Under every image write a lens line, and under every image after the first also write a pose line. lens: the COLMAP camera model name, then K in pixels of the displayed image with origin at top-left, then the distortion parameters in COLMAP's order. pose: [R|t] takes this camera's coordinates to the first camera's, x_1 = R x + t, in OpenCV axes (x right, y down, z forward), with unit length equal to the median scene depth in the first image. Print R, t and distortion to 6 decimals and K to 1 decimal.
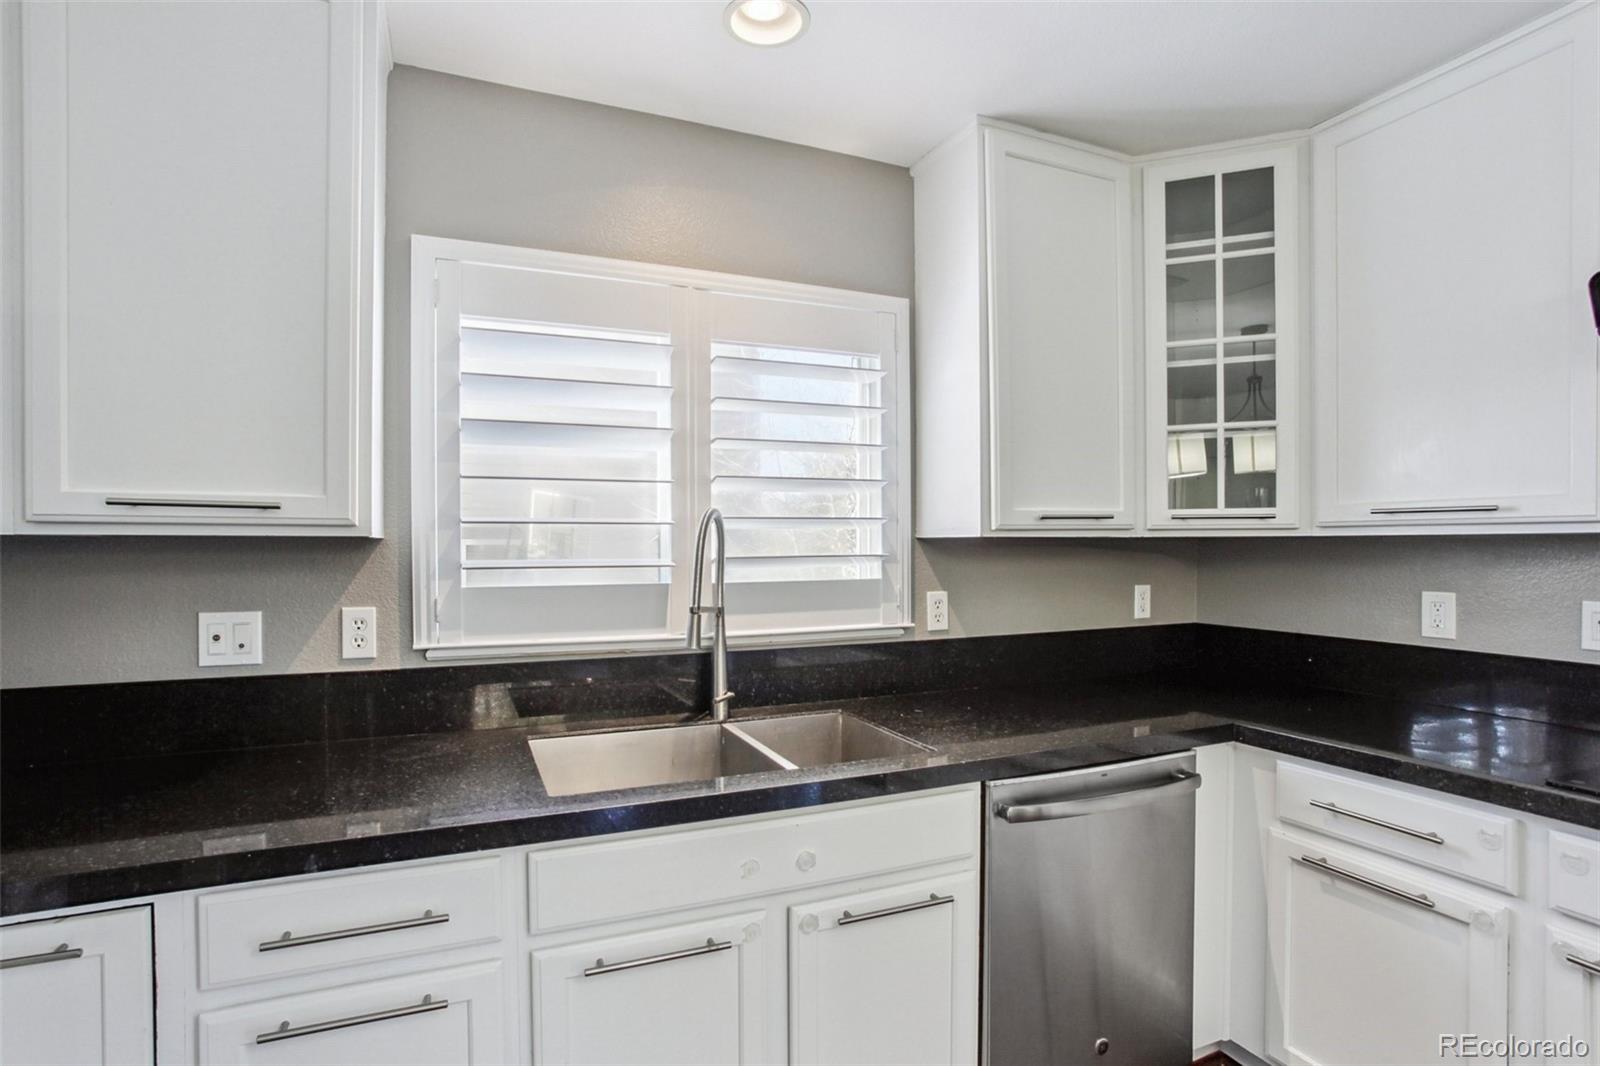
lens RADIAL K [[790.8, 0, 783.5], [0, 790.8, 537.7], [0, 0, 1]] dist [-0.078956, 0.035054]
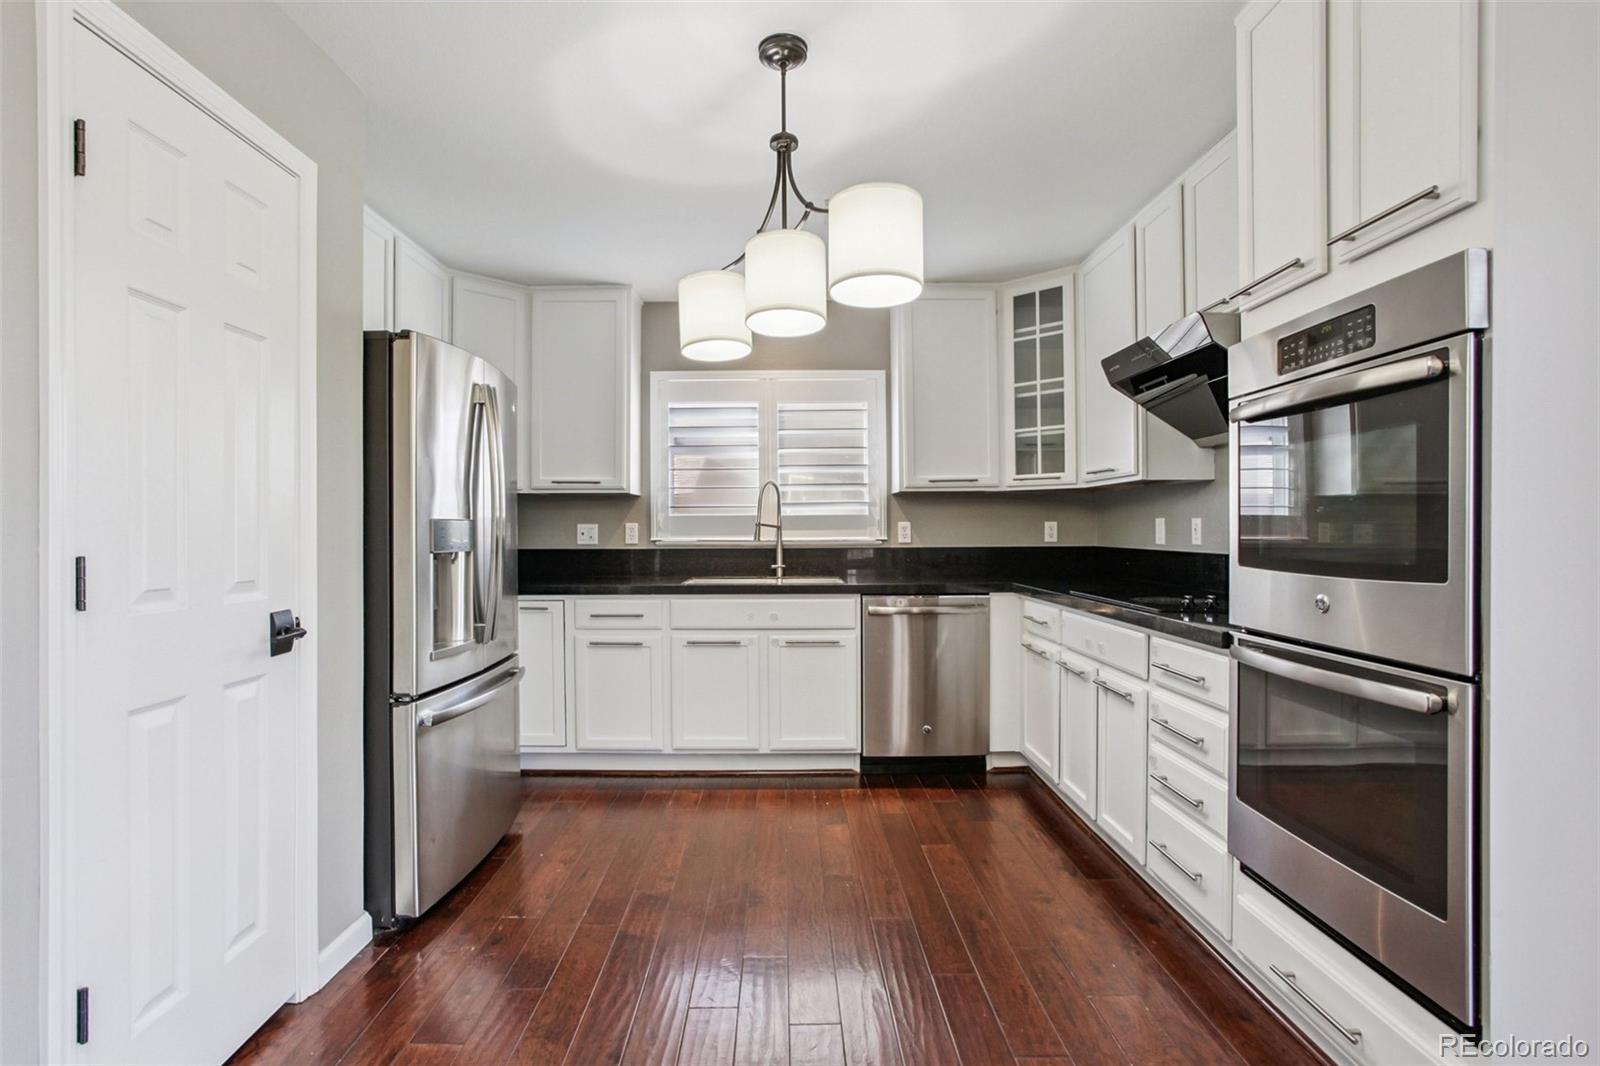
lens RADIAL K [[790.8, 0, 783.5], [0, 790.8, 537.7], [0, 0, 1]] dist [-0.078956, 0.035054]
pose [[0.922591, 0.002002, -0.385775, 0.765743], [0.006255, 0.999777, 0.020148, 0.075982], [0.385730, -0.021001, 0.922373, -1.002942]]
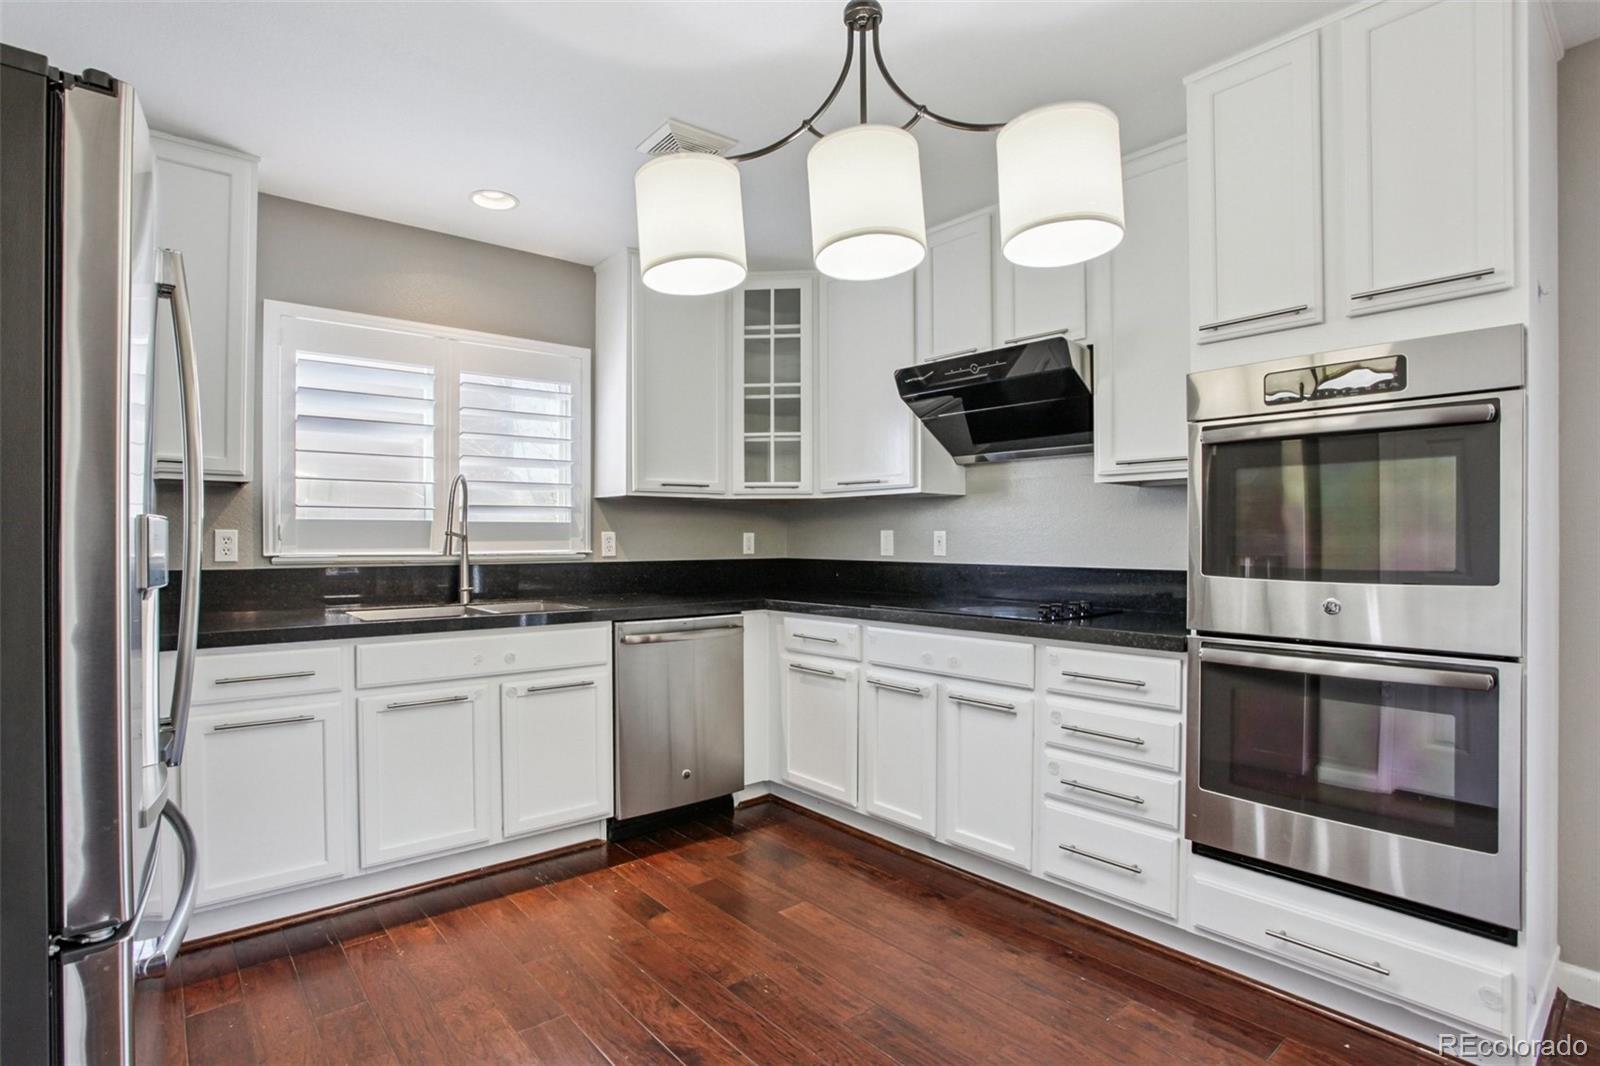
lens RADIAL K [[790.8, 0, 783.5], [0, 790.8, 537.7], [0, 0, 1]] dist [-0.078956, 0.035054]
pose [[0.957351, 0.002404, 0.288917, 0.084816], [-0.004412, 0.999970, 0.006300, 0.079662], [-0.288893, -0.007306, 0.957333, -0.741420]]
